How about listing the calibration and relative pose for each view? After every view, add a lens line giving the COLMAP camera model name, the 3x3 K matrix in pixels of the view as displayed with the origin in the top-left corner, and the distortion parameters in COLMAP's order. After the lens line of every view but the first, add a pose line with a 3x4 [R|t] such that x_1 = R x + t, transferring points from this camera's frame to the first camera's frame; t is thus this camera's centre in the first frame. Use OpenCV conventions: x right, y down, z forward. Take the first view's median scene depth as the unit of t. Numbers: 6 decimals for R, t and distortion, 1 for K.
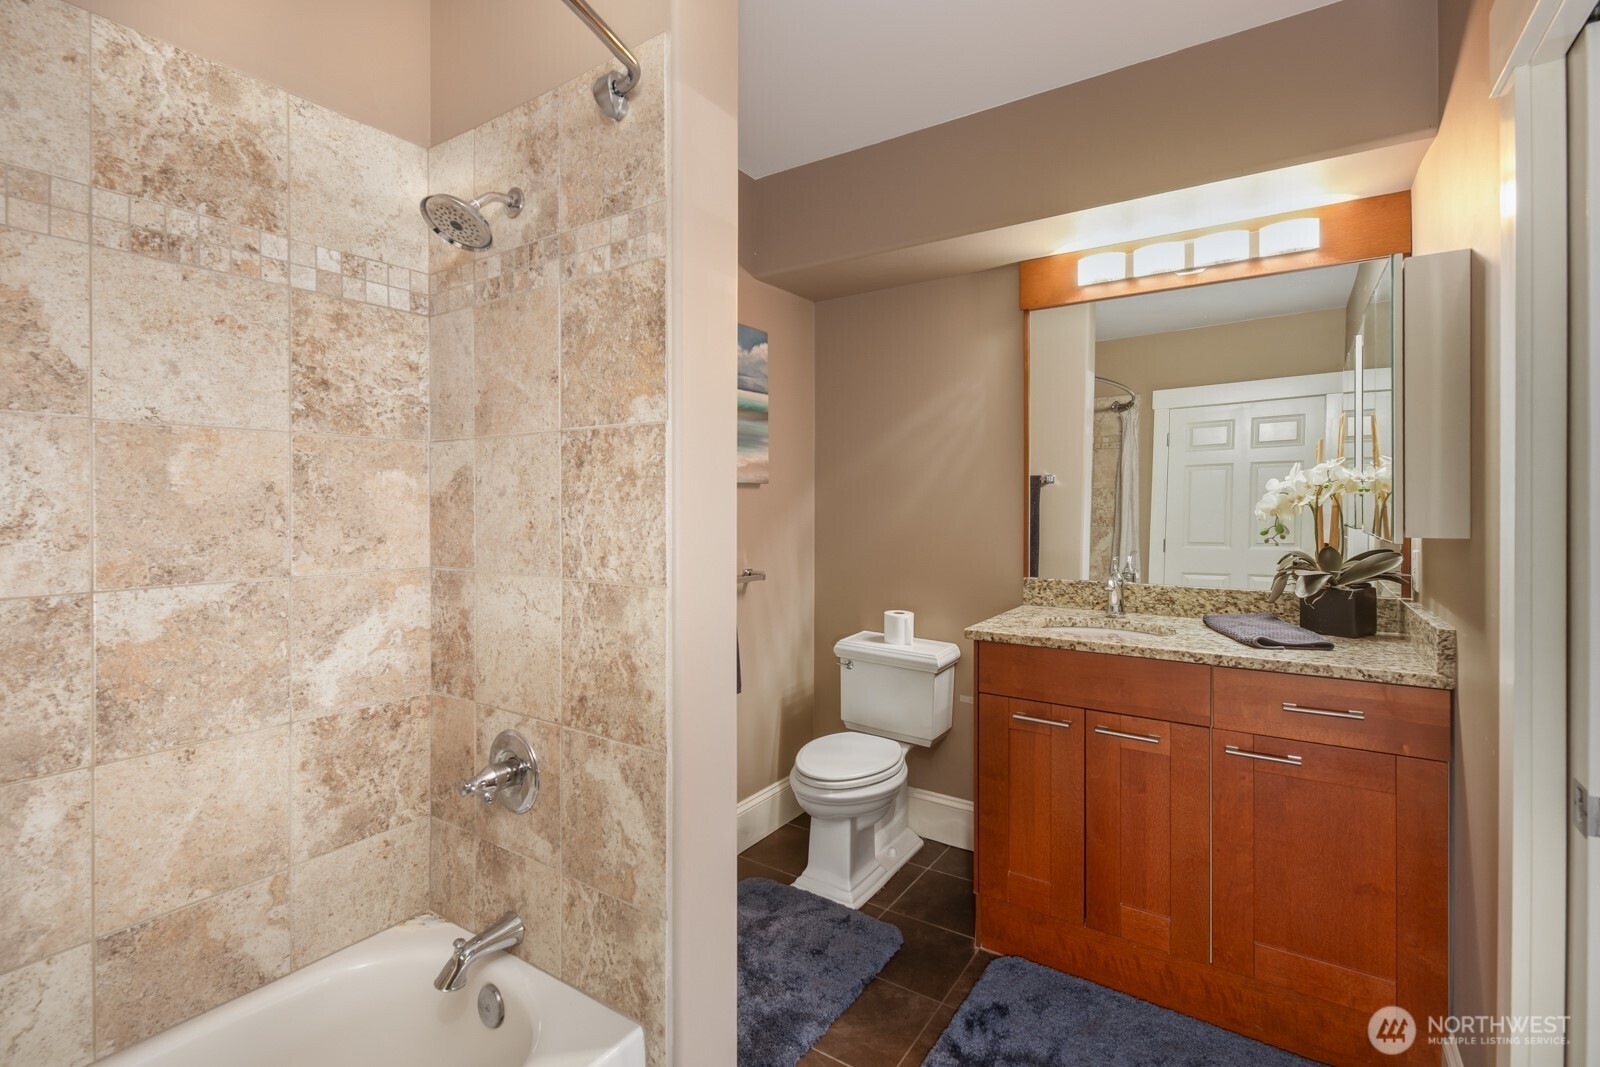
lens RADIAL K [[737.4, 0, 781.2], [0, 737.4, 505.0], [0, 0, 1]] dist [-0.001639, -0.002085]
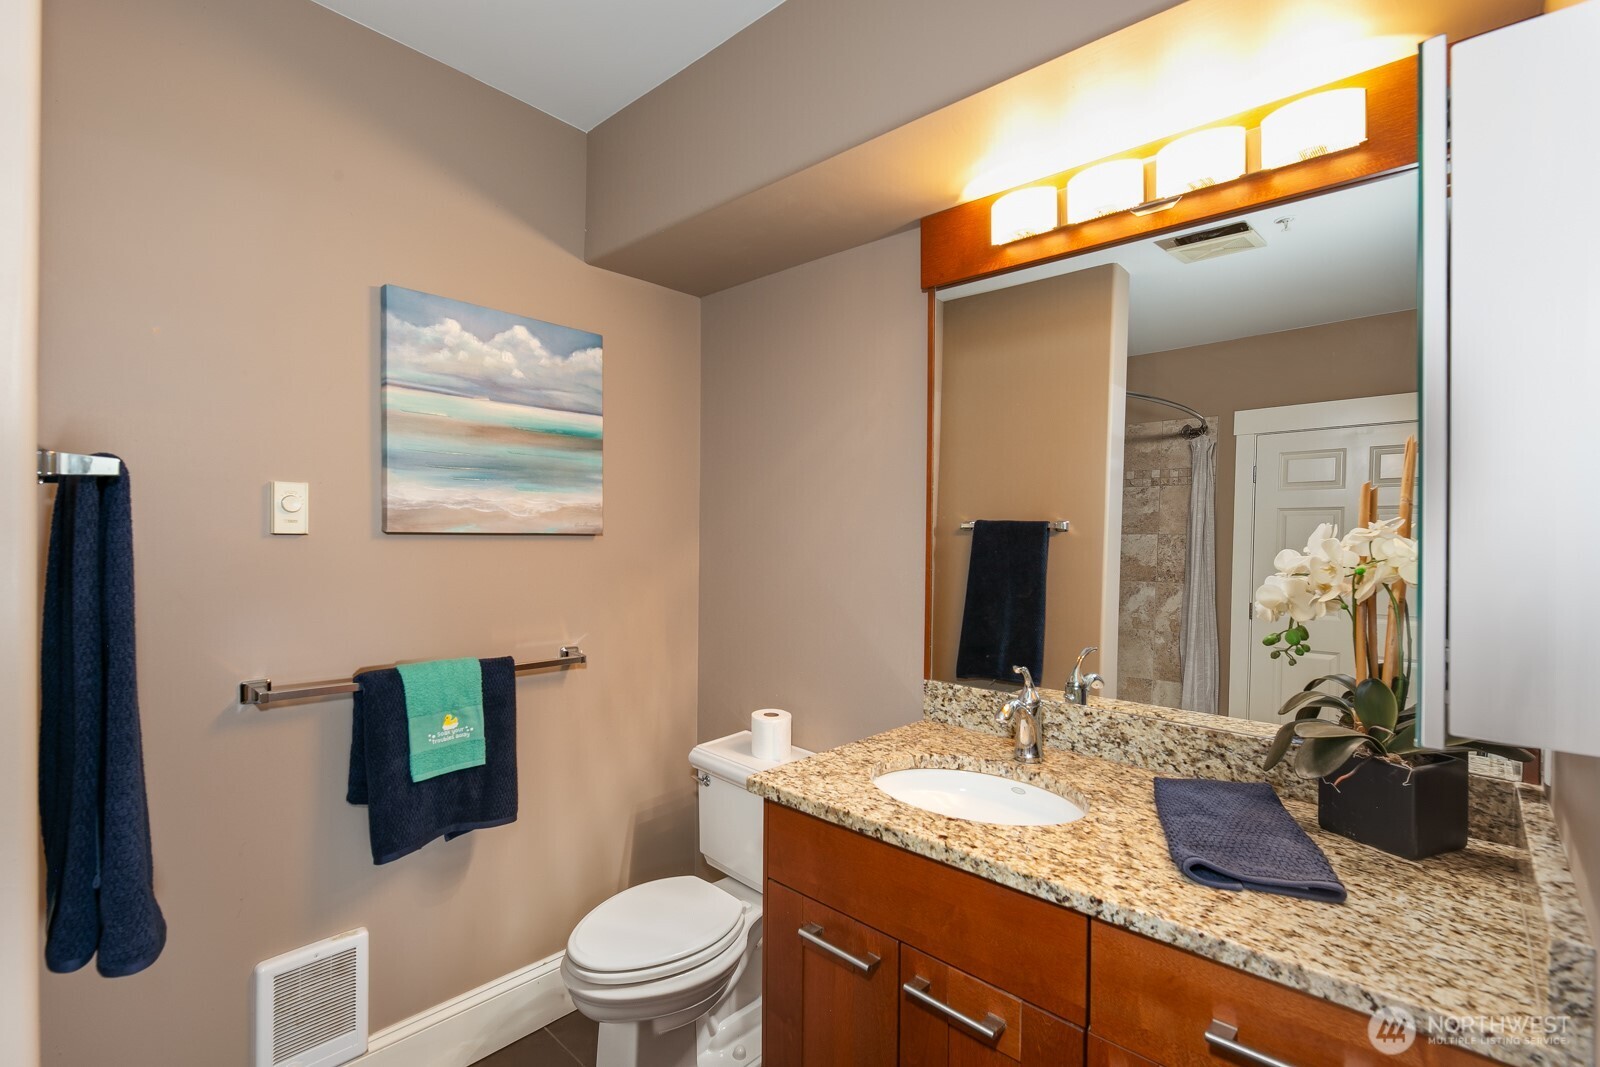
lens RADIAL K [[737.4, 0, 789.5], [0, 737.4, 527.8], [0, 0, 1]] dist [-0.001639, -0.002085]
pose [[0.987731, 0.015939, -0.155347, 0.336108], [-0.017279, 0.999824, -0.007280, -0.038185], [0.155204, 0.009875, 0.987833, 0.329463]]
